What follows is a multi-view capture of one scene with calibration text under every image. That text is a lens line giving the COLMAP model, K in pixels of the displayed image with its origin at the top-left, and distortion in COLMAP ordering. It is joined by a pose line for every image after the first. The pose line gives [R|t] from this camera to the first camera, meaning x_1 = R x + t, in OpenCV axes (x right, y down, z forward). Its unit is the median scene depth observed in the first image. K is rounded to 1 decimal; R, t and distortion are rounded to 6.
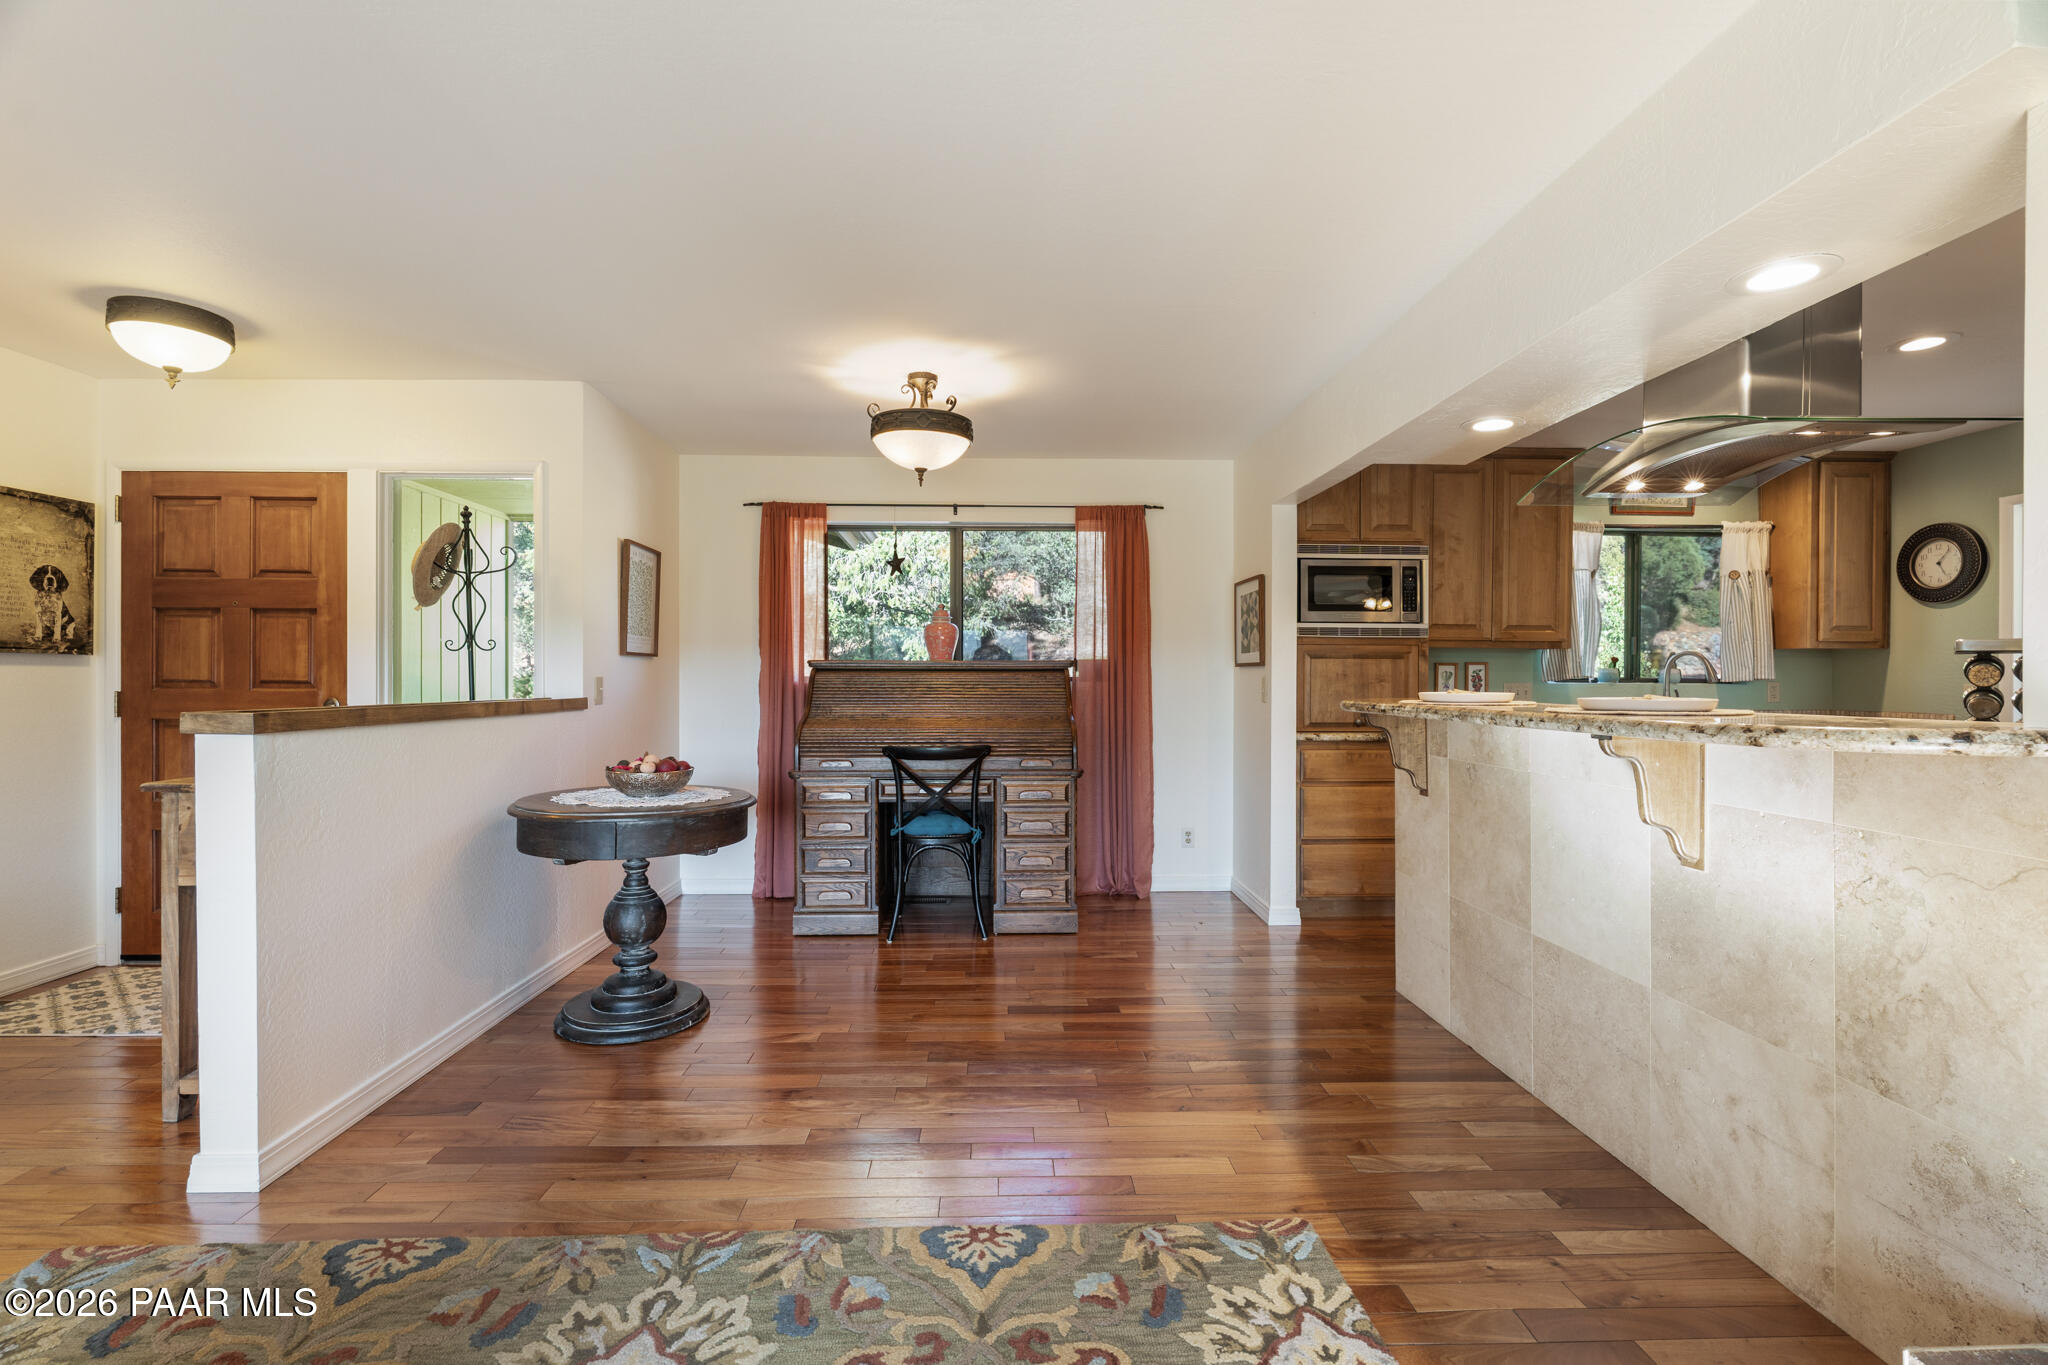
lens RADIAL K [[907.9, 0, 1003.9], [0, 907.9, 677.6], [0, 0, 1]] dist [-0.008383, 0.001934]
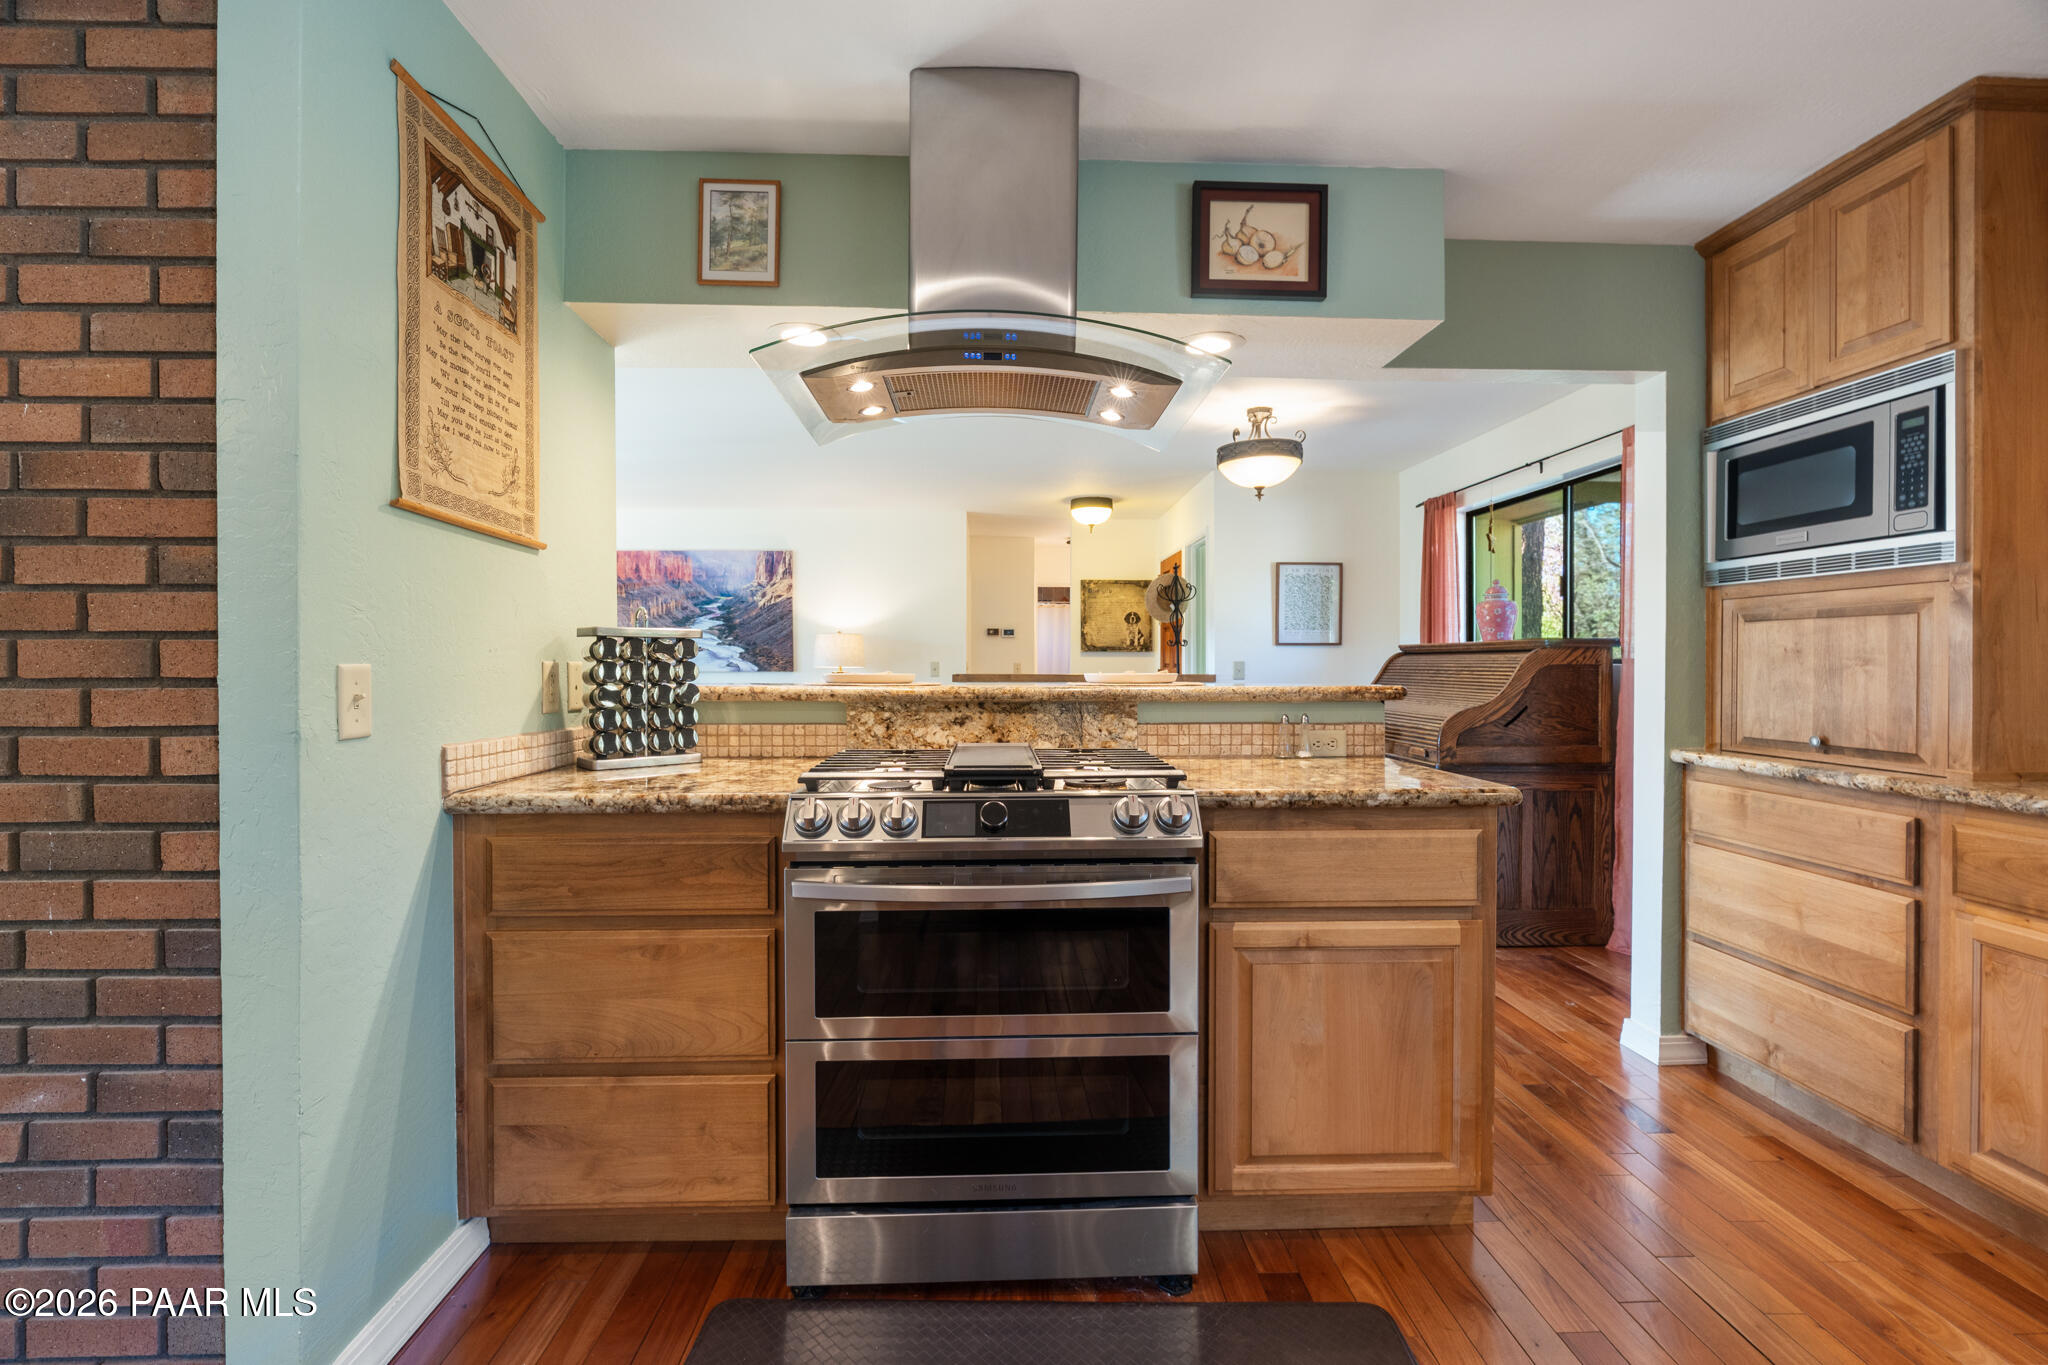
lens RADIAL K [[907.9, 0, 1024.6], [0, 907.9, 669.2], [0, 0, 1]] dist [-0.008383, 0.001934]
pose [[0.014008, 0.003718, -0.999895, 0.976125], [0.000503, 0.999993, 0.003726, 0.005988], [0.999902, -0.000555, 0.014006, 0.600251]]
